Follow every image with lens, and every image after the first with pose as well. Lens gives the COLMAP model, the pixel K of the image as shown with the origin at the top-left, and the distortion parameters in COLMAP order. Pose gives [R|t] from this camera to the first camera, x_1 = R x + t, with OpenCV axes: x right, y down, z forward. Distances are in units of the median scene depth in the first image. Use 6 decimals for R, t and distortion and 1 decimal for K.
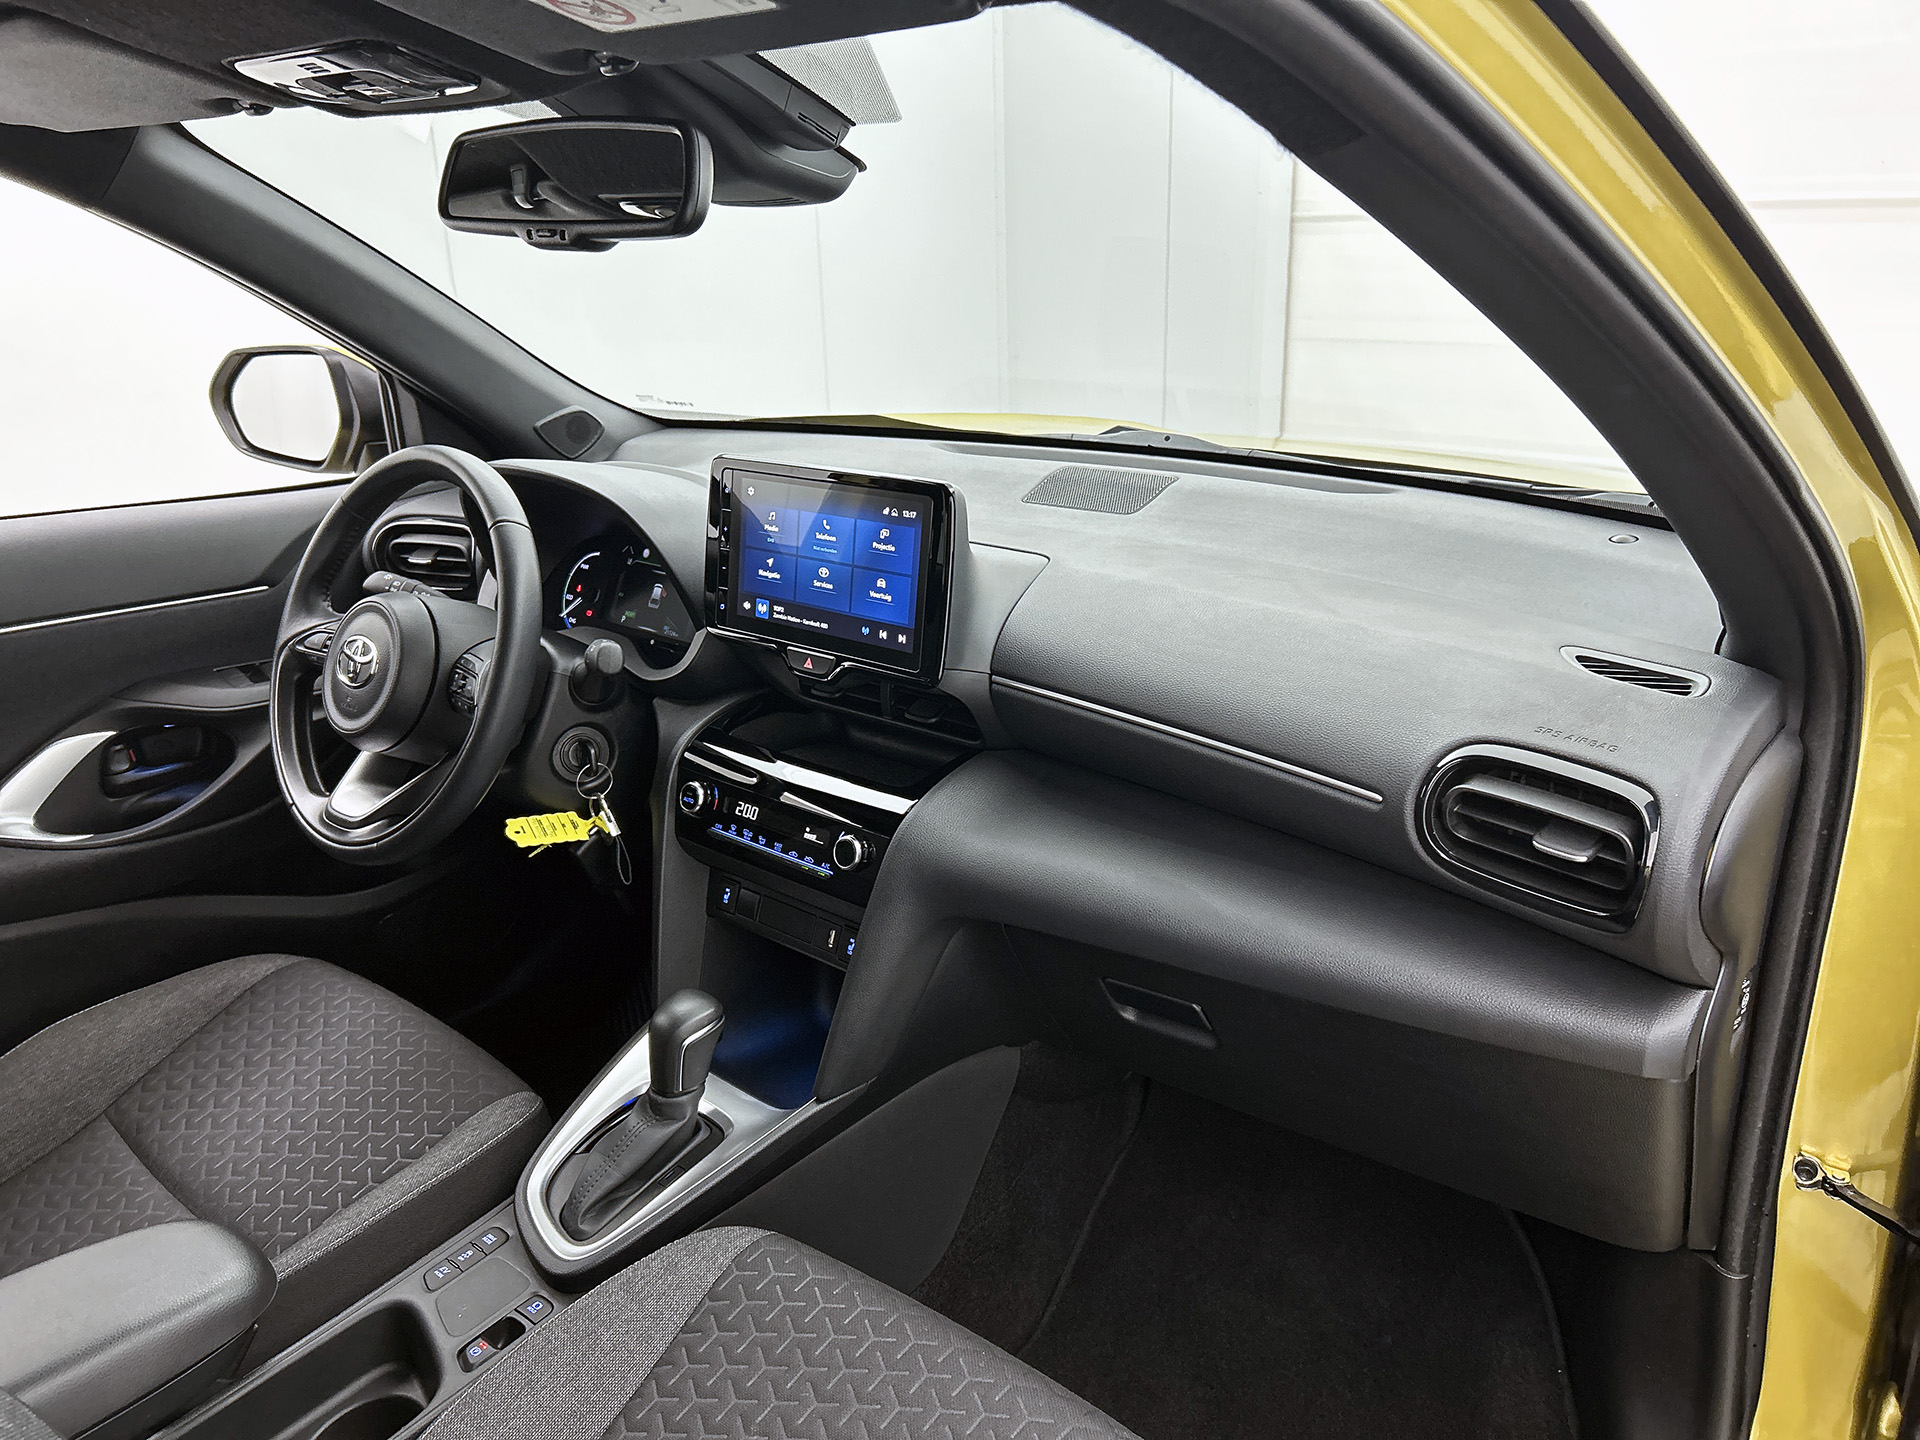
lens RADIAL K [[1479.6, 0, 954.8], [0, 1479.6, 723.0], [0, 0, 1]] dist [0.059024, -0.070791]
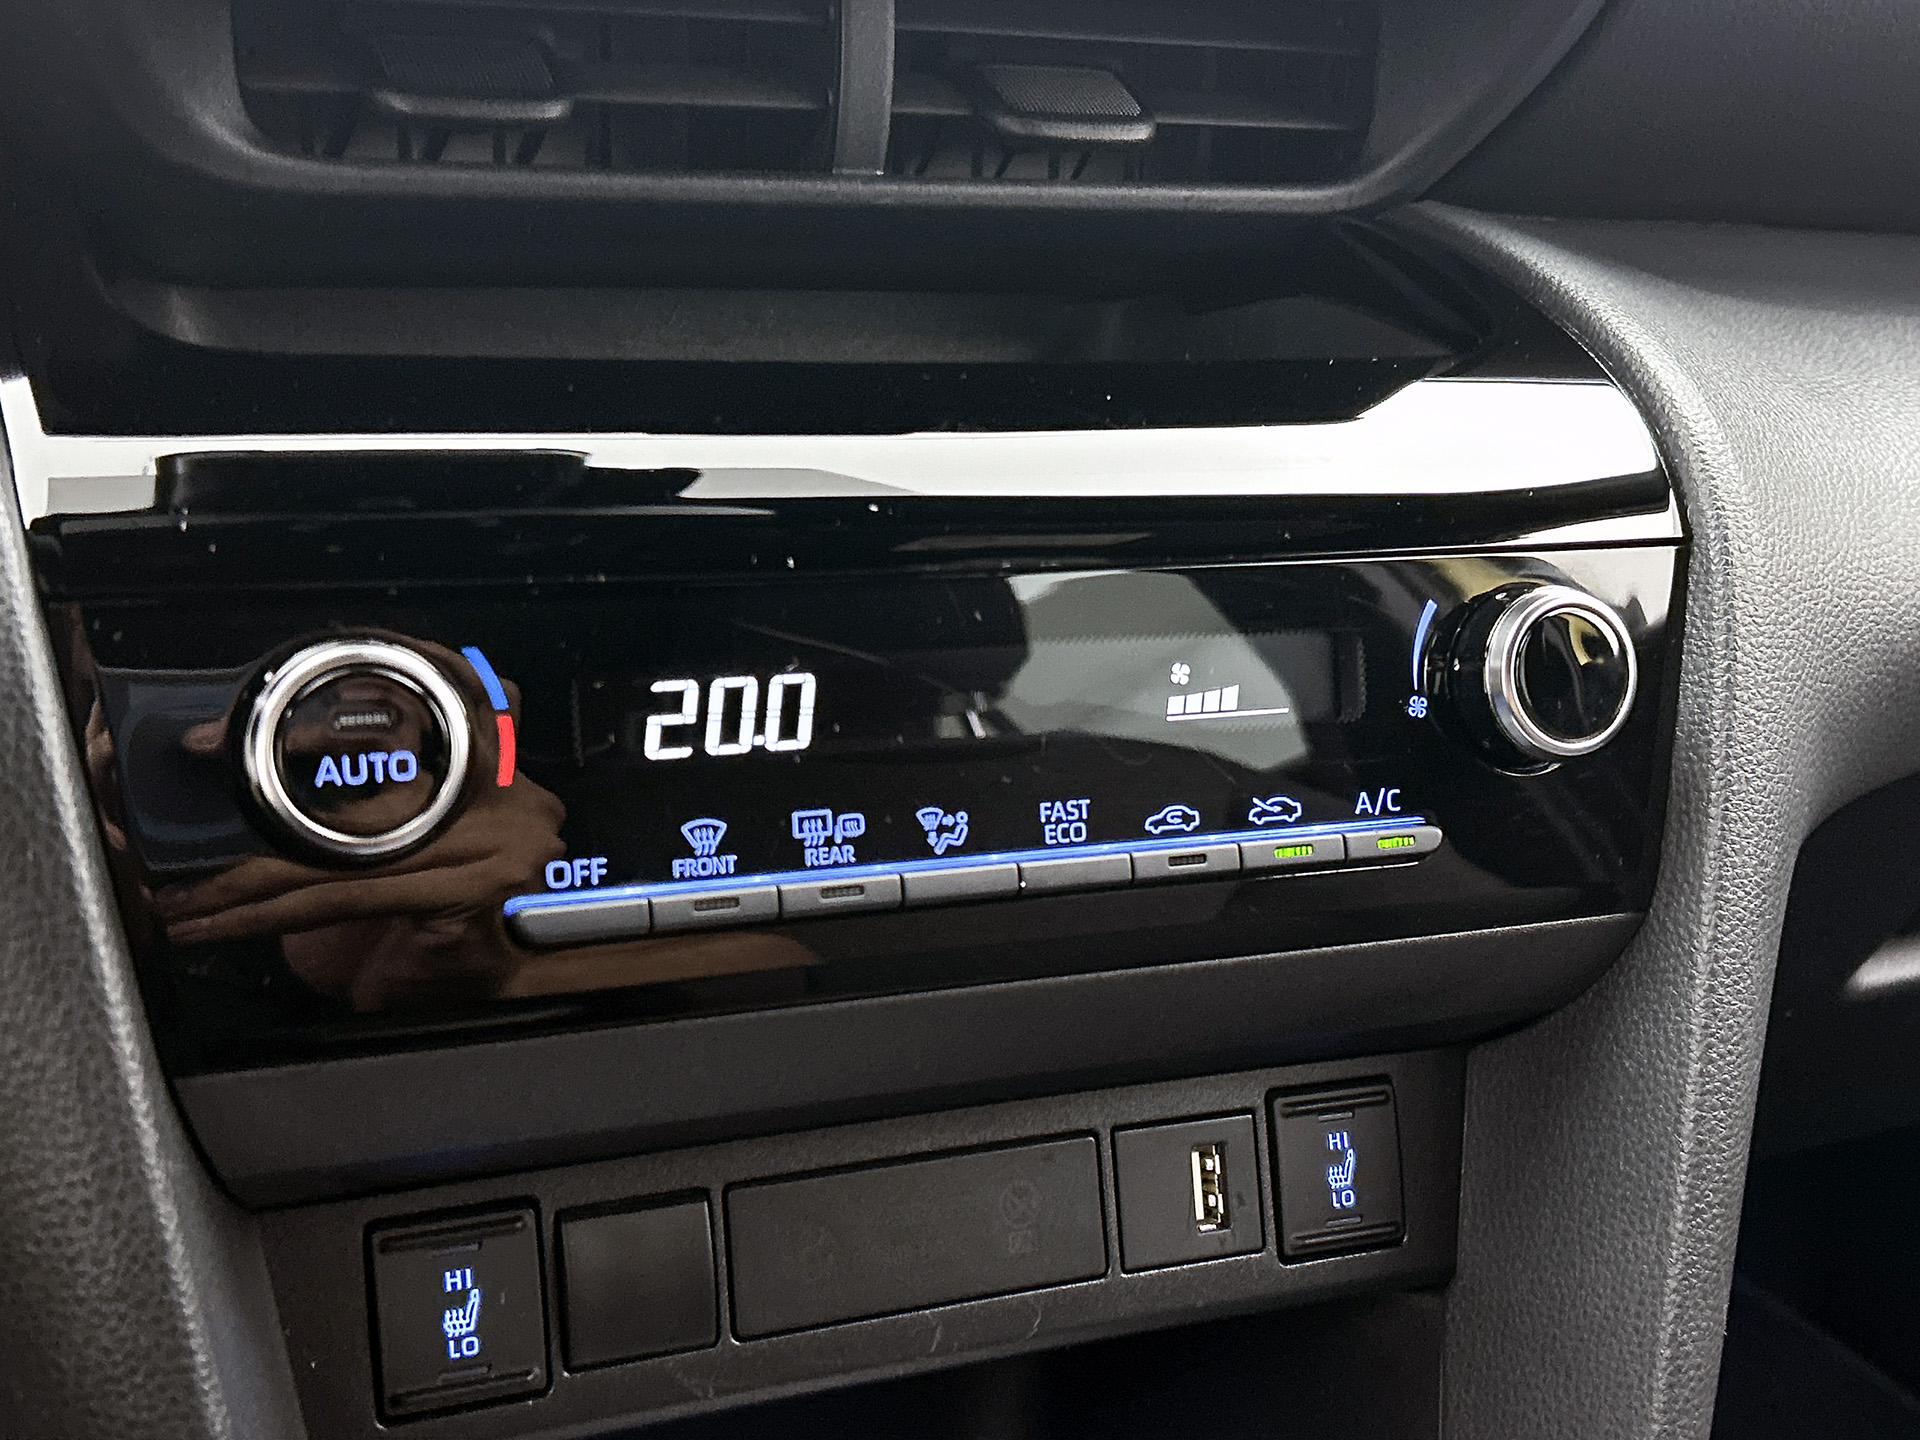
lens RADIAL K [[2368.2, 0, 975.5], [0, 2368.2, 721.1], [0, 0, 1]] dist [0.059881, 0.000000]
pose [[0.433215, -0.227121, 0.872205, -0.378161], [0.222611, 0.964710, 0.140641, 0.029570], [-0.873367, 0.133234, 0.468486, 0.891241]]
